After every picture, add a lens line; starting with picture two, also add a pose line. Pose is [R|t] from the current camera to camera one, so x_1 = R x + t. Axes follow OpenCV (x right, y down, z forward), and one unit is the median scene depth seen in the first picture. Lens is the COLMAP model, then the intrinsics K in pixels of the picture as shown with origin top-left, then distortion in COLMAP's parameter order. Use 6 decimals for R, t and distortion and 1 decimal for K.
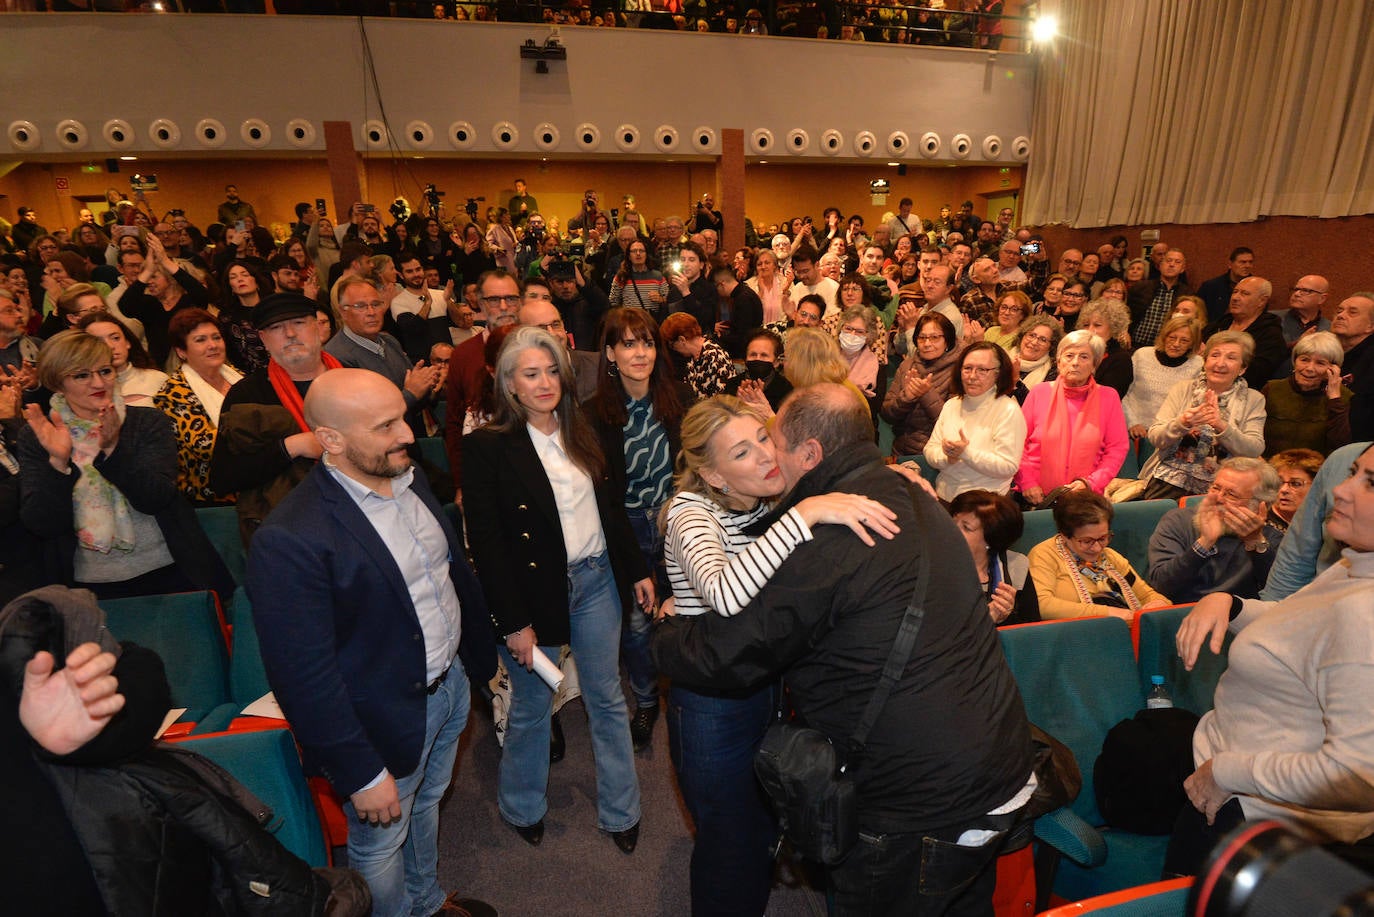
lens RADIAL K [[718.0, 0, 709.1], [0, 718.0, 472.2], [0, 0, 1]] dist [-0.020029, -0.012745]
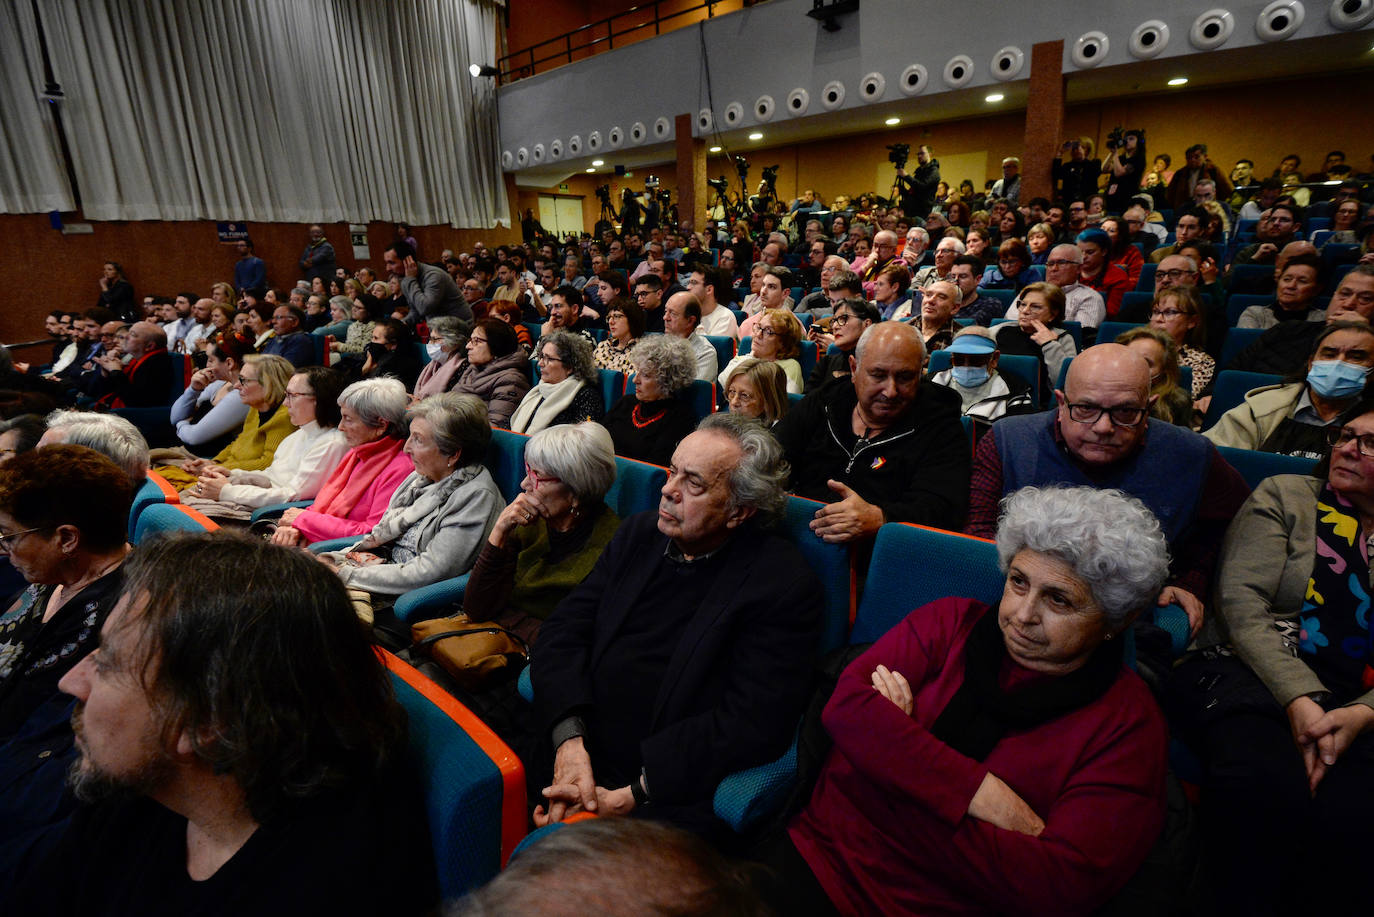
lens RADIAL K [[627.9, 0, 685.0], [0, 627.9, 451.8], [0, 0, 1]] dist [-0.030320, -0.005576]
pose [[0.612144, 0.225735, -0.757841, 0.429768], [-0.209340, 0.970455, 0.119972, -0.052000], [0.762533, 0.085206, 0.641314, 0.345729]]
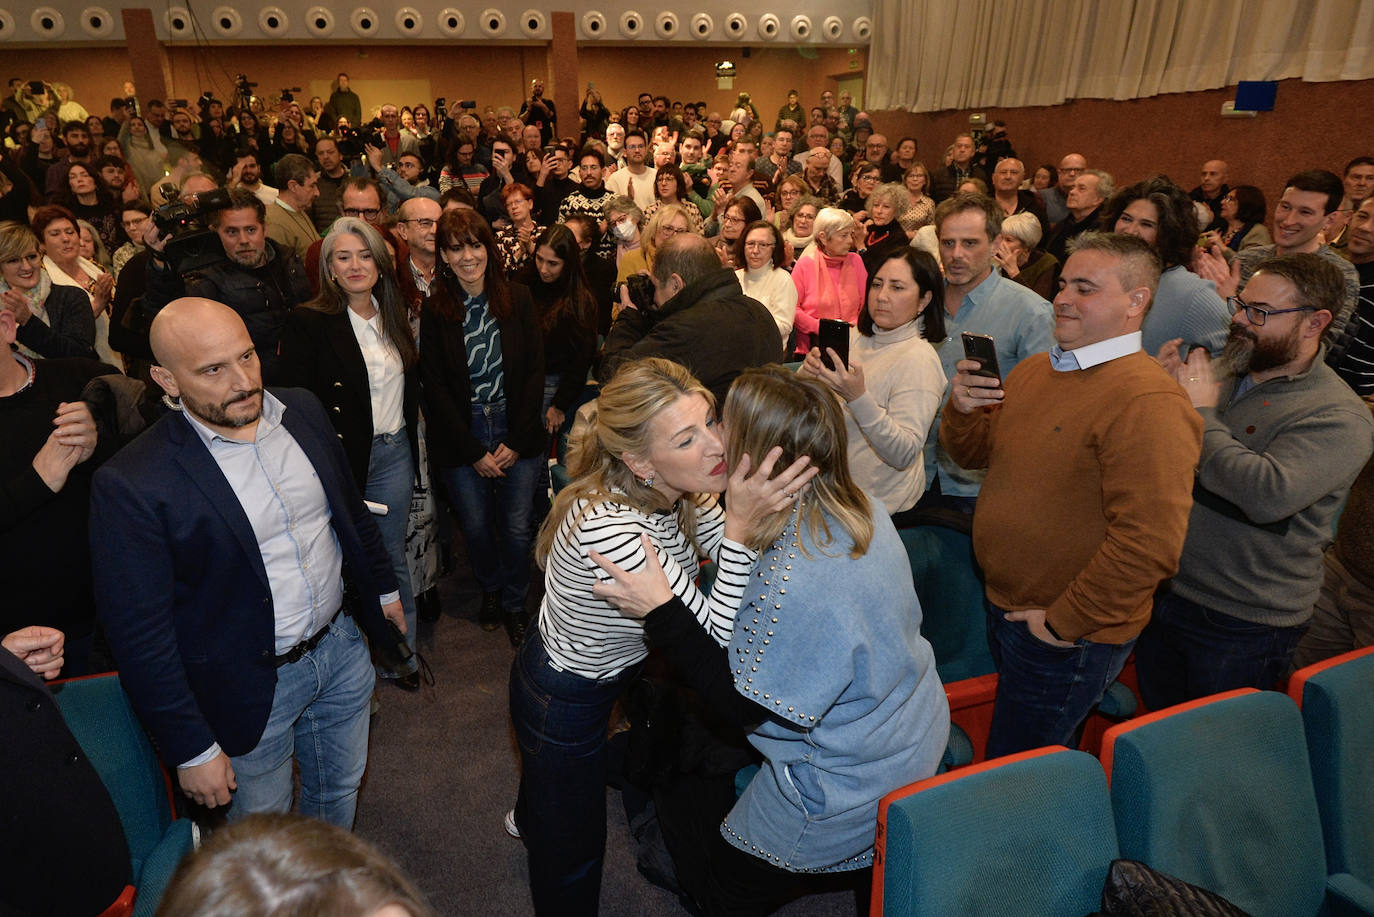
lens RADIAL K [[792.0, 0, 625.4], [0, 792.0, 417.5], [0, 0, 1]] dist [-0.020744, -0.013033]
pose [[0.997144, -0.037552, 0.065529, 0.030129], [0.034905, 0.998546, 0.041079, 0.022853], [-0.066976, -0.038675, 0.997005, -0.083421]]
